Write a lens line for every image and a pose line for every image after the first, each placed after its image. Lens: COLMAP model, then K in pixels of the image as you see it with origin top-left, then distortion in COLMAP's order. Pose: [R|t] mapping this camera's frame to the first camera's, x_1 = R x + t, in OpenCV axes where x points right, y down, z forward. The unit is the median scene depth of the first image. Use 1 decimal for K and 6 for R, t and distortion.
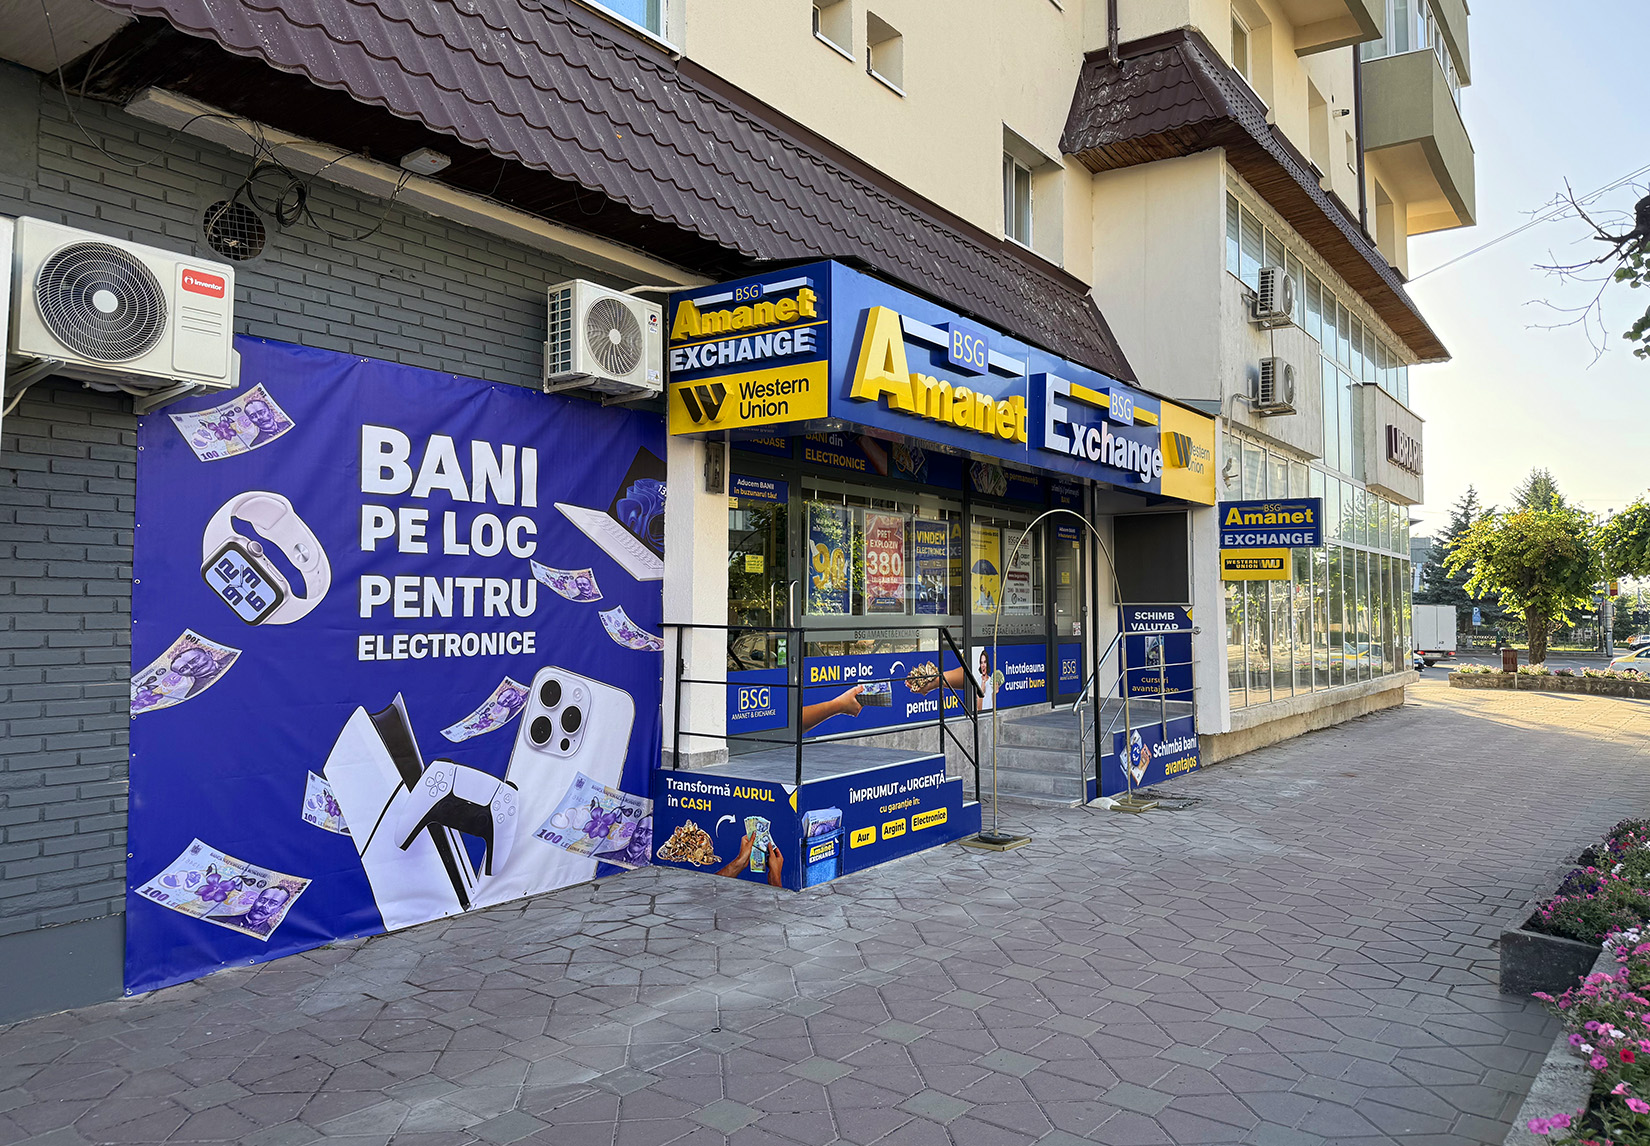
lens RADIAL K [[1148.9, 0, 828.5], [0, 1148.9, 542.9], [0, 0, 1]] dist [0.124877, -0.204354]
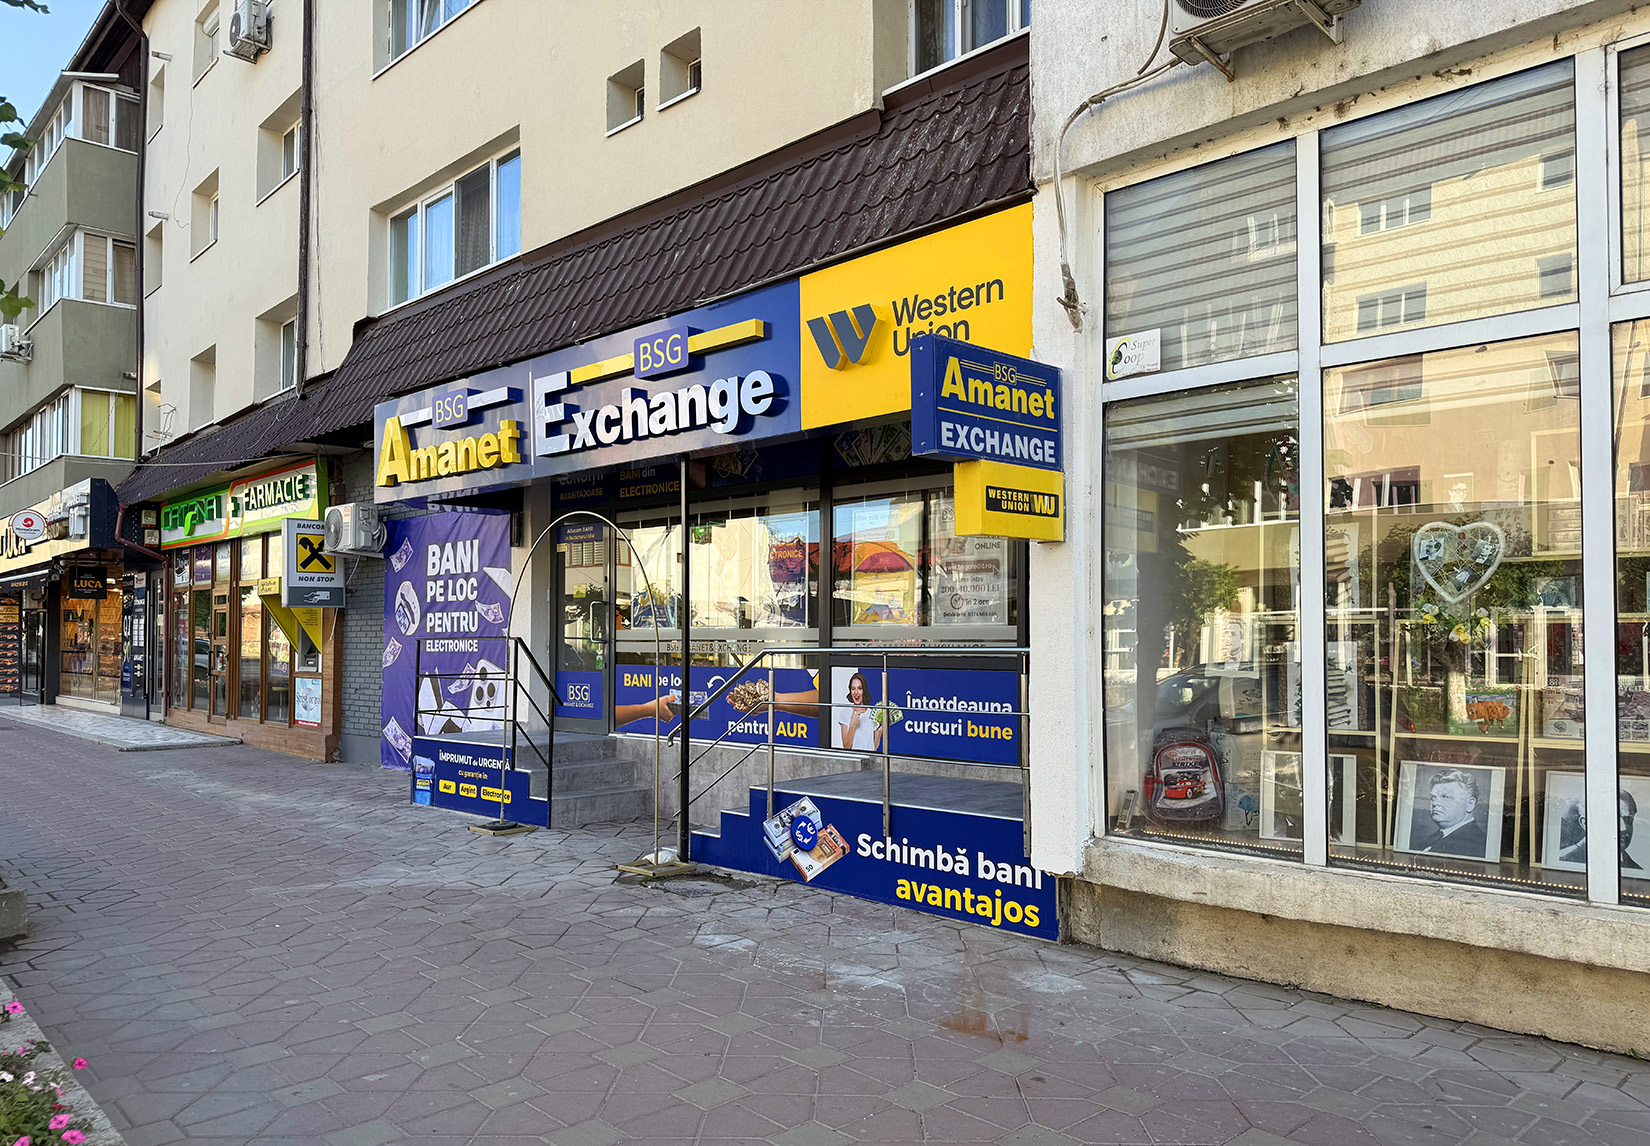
lens RADIAL K [[1156.3, 0, 824.5], [0, 1156.3, 613.9], [0, 0, 1]] dist [0.123280, -0.211020]
pose [[-0.140683, -0.024245, -0.989758, 1.519438], [0.060550, 0.997618, -0.033044, 0.132621], [0.988201, -0.064579, -0.138880, 1.837665]]
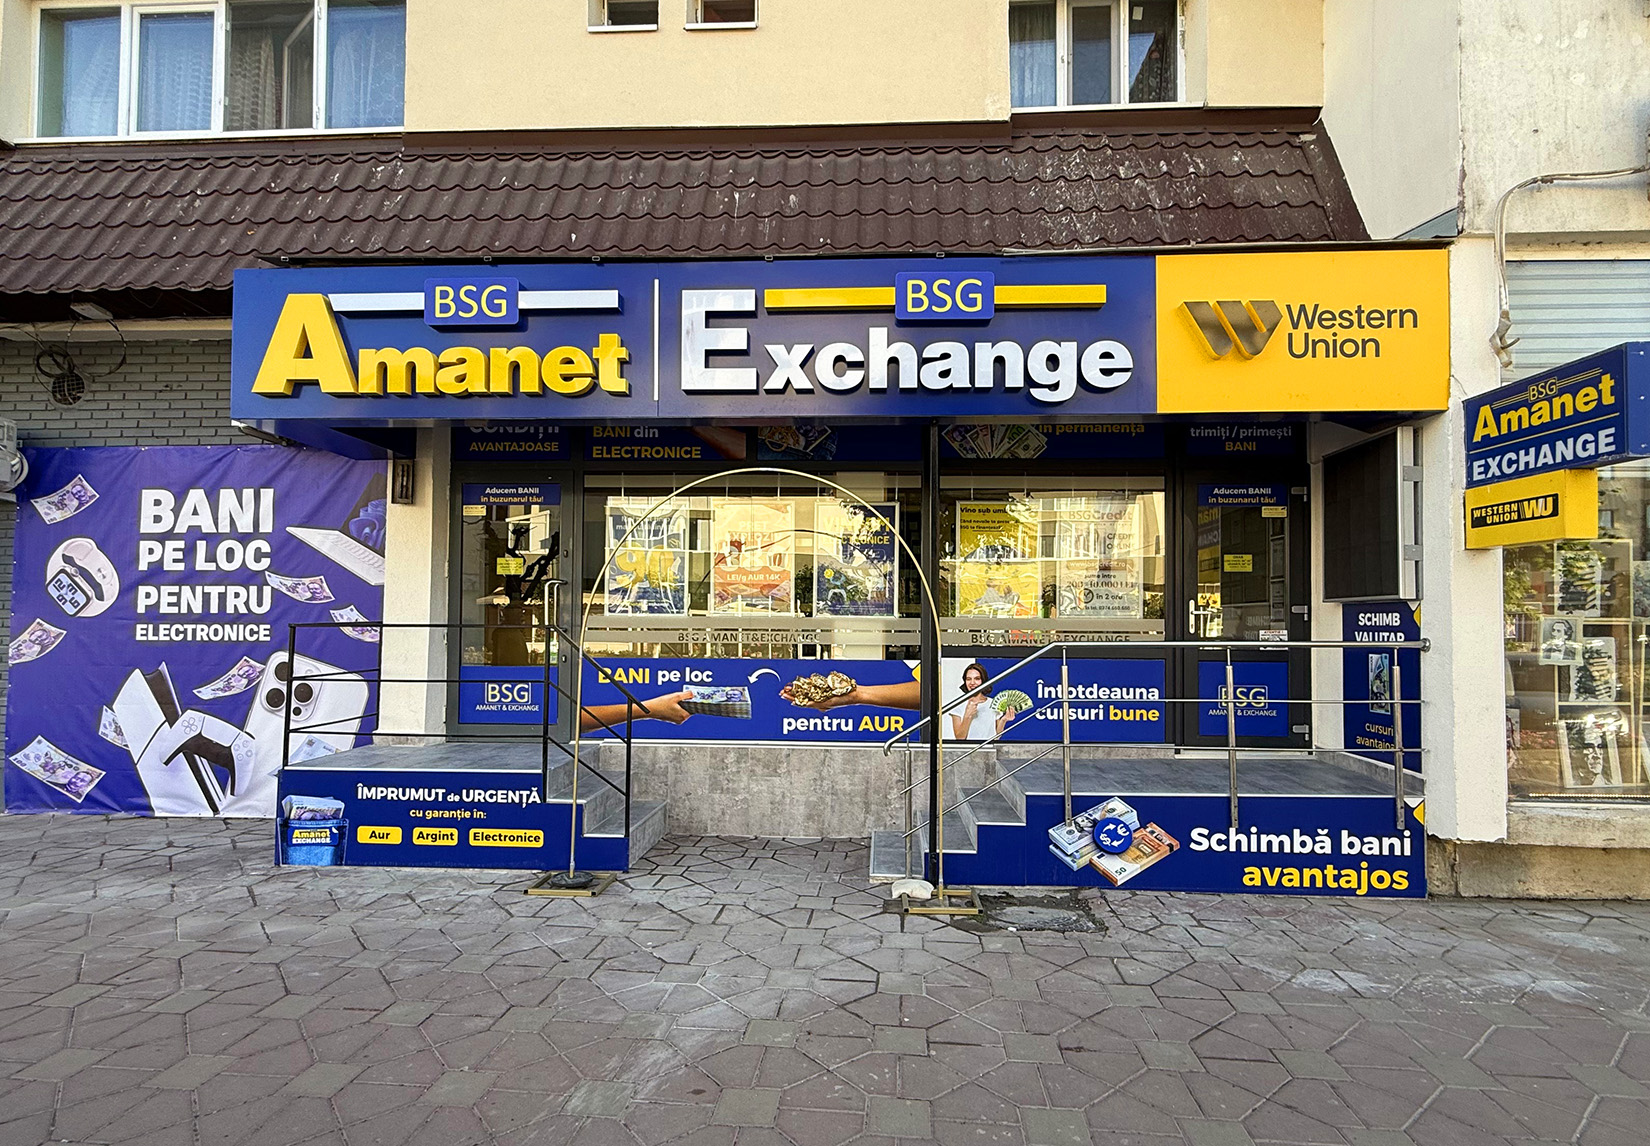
lens RADIAL K [[834.0, 0, 824.4], [0, 834.0, 600.8], [0, 0, 1]] dist [-0.016812, 0.010546]
pose [[0.544391, -0.021086, -0.838566, 0.924259], [0.045558, 0.998952, 0.004457, 0.075630], [0.837593, -0.040629, 0.544781, 1.039370]]
